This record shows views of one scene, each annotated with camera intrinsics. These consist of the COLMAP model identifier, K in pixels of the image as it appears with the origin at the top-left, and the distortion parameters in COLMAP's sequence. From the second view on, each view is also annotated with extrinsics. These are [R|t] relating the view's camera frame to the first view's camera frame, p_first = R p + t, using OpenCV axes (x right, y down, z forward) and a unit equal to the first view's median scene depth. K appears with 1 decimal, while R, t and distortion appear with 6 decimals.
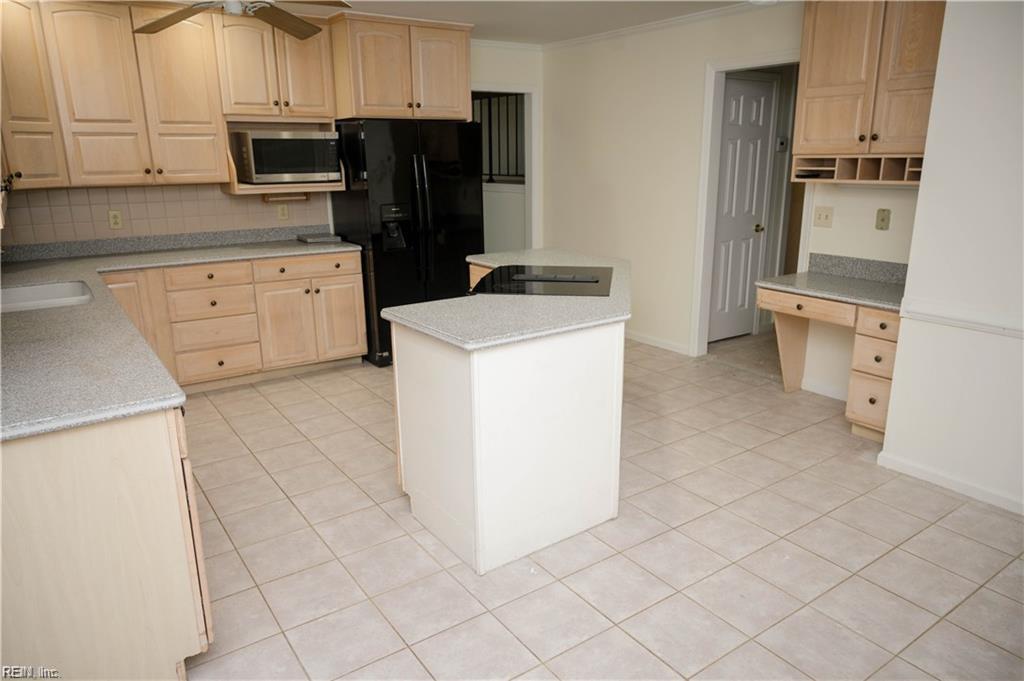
lens RADIAL K [[689.2, 0, 510.7], [0, 689.2, 340.2], [0, 0, 1]] dist [-0.003290, 0.005071]
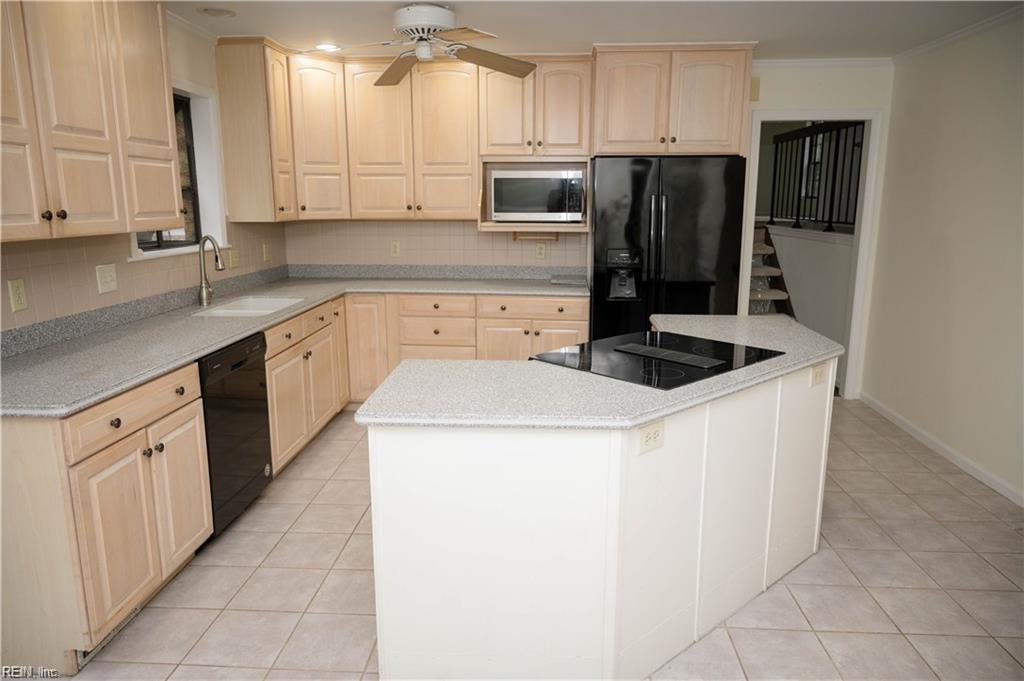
lens RADIAL K [[689.2, 0, 515.6], [0, 689.2, 339.2], [0, 0, 1]] dist [-0.003290, 0.005071]
pose [[0.785753, 0.134253, -0.603795, 0.293235], [-0.170013, 0.985440, -0.002137, -0.058845], [0.594717, 0.104332, 0.797137, 0.223718]]
